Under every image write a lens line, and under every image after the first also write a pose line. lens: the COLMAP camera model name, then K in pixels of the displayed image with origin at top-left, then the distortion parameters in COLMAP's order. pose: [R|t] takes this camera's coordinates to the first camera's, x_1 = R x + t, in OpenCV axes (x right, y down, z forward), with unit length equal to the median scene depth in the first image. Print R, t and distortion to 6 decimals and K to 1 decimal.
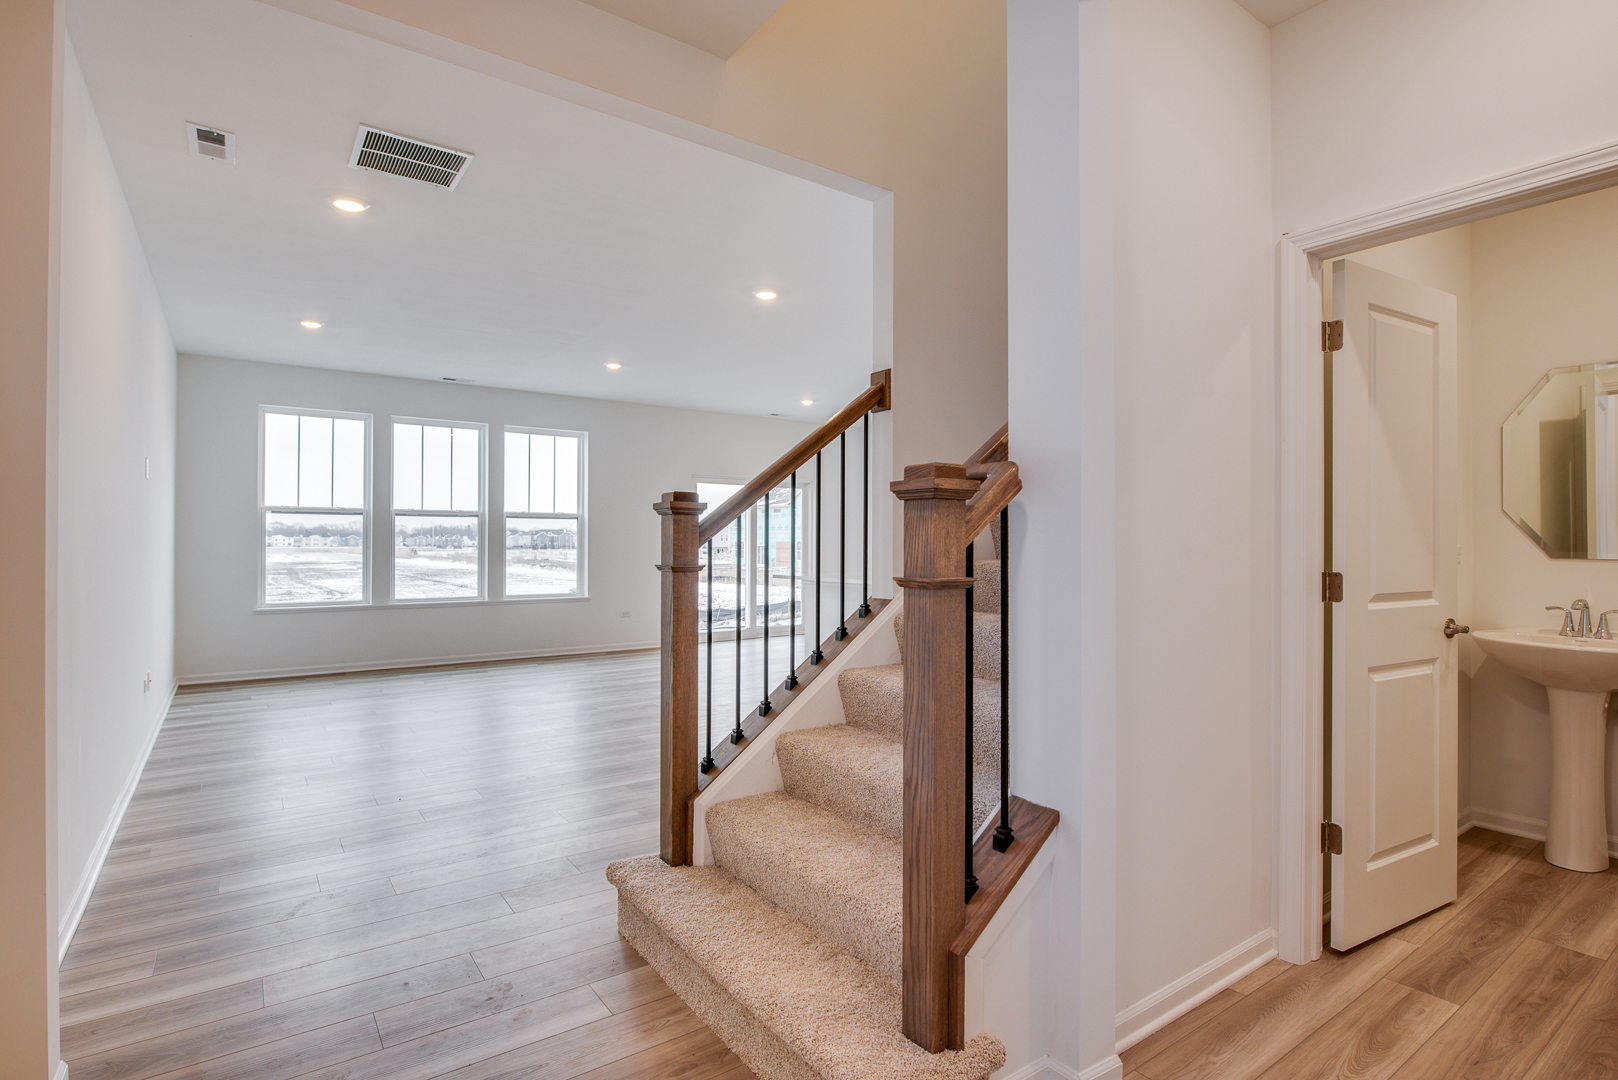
lens RADIAL K [[804.1, 0, 815.7], [0, 804.1, 537.7], [0, 0, 1]] dist [-0.014349, -0.001191]
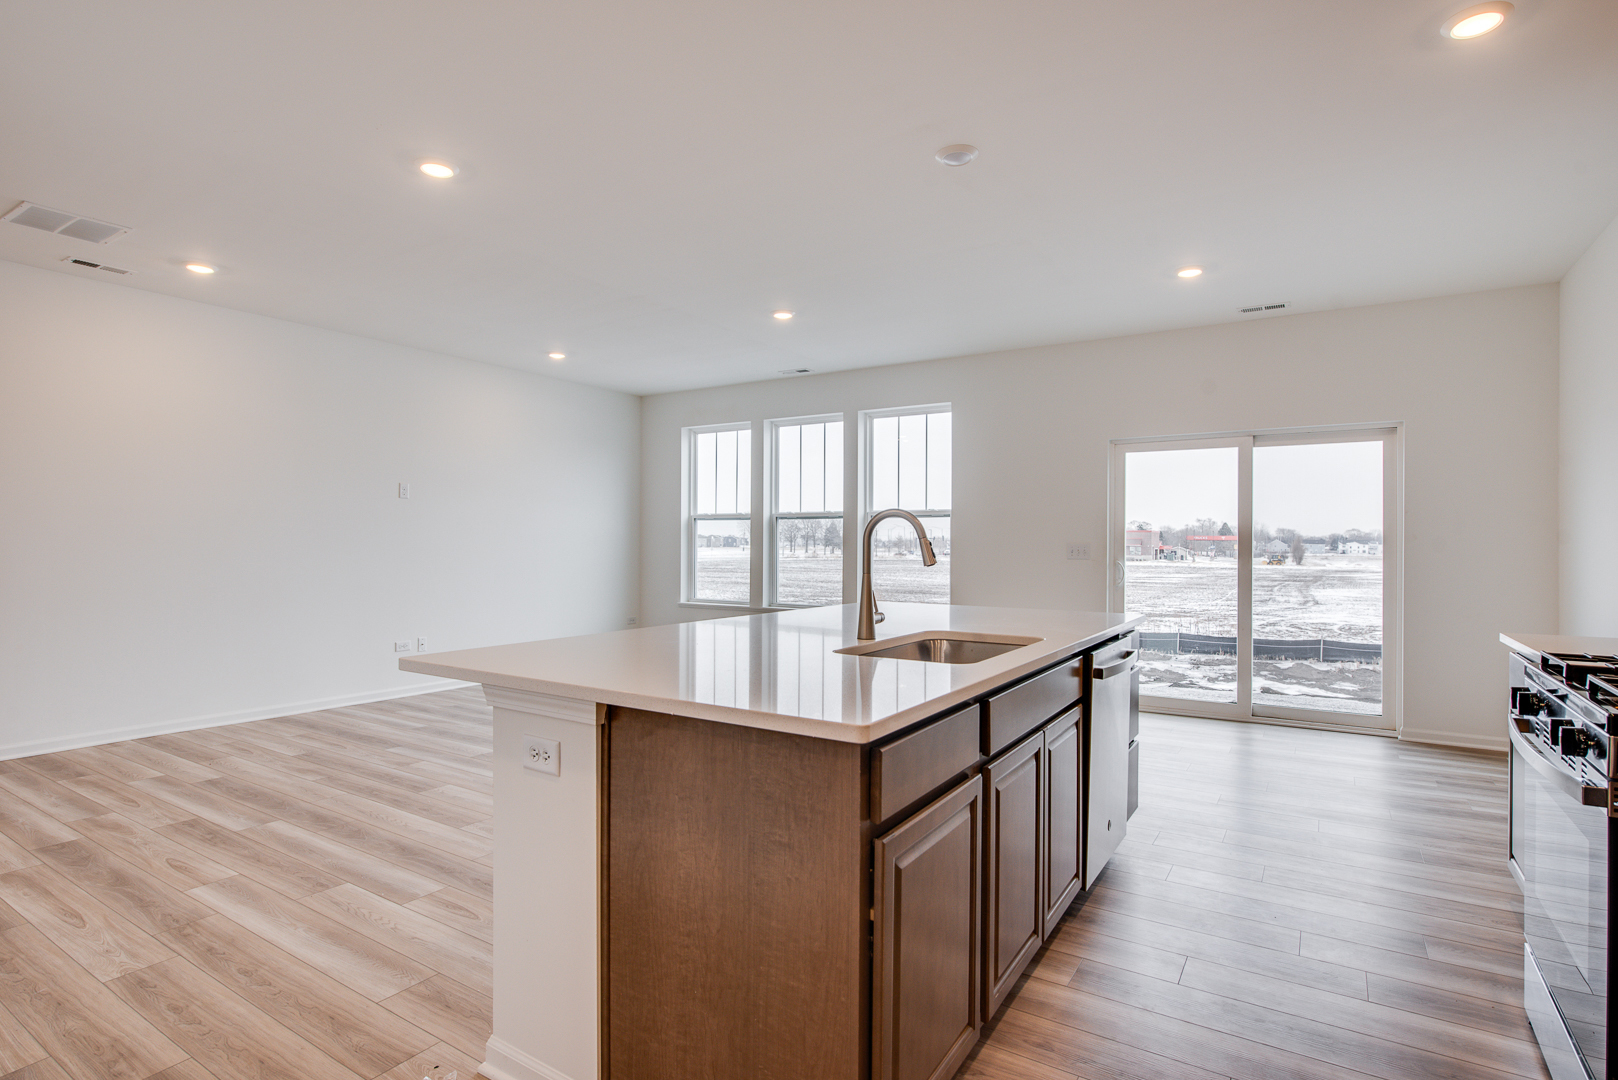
lens RADIAL K [[815.9, 0, 815.0], [0, 815.9, 541.3], [0, 0, 1]] dist [-0.005957, -0.002524]
pose [[0.366833, -0.004194, -0.930277, 0.426947], [0.000268, 0.999990, -0.004403, 0.004151], [0.930287, 0.001366, 0.366831, 0.659924]]
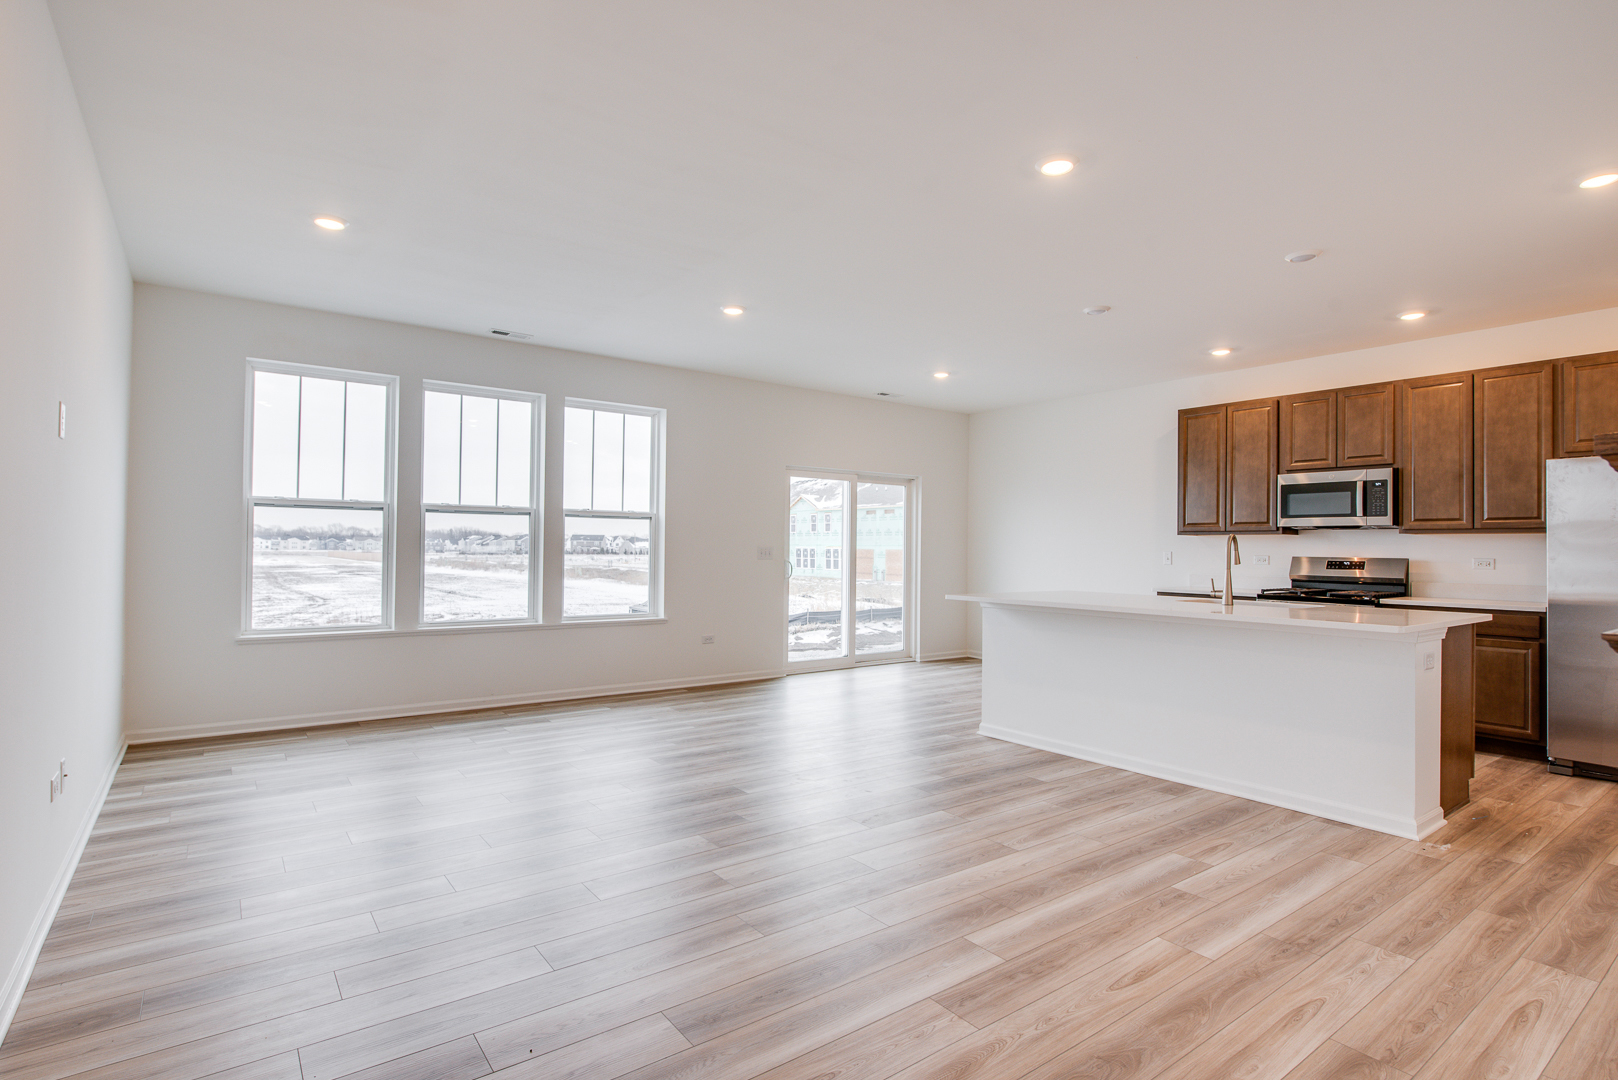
lens RADIAL K [[804.1, 0, 815.7], [0, 804.1, 537.7], [0, 0, 1]] dist [-0.014349, -0.001191]
pose [[0.999776, 0.007786, 0.019696, -0.167569], [-0.007616, 0.999933, -0.008709, 0.000642], [-0.019762, 0.008557, 0.999768, 0.230432]]
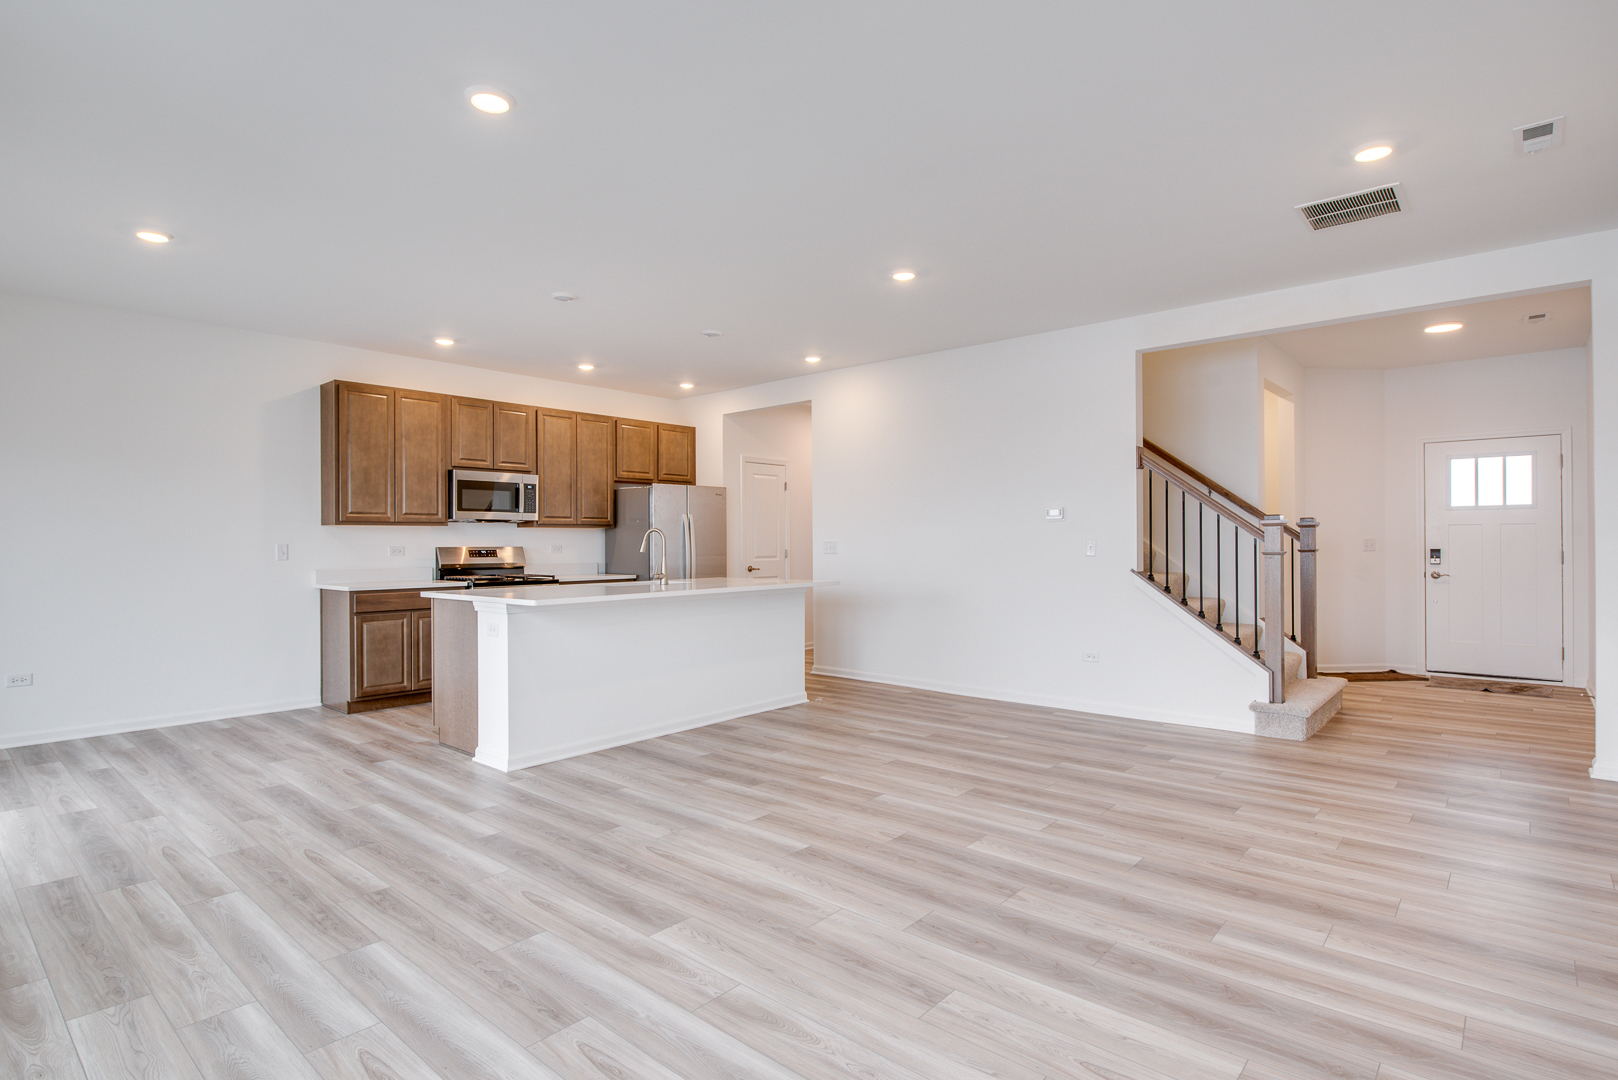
lens RADIAL K [[818.6, 0, 812.5], [0, 818.6, 540.7], [0, 0, 1]] dist [-0.006060, -0.002644]
pose [[-0.225961, -0.001877, 0.974135, -0.605964], [0.000421, 0.999998, 0.002024, 0.000636], [-0.974136, 0.000867, -0.225960, 0.831192]]
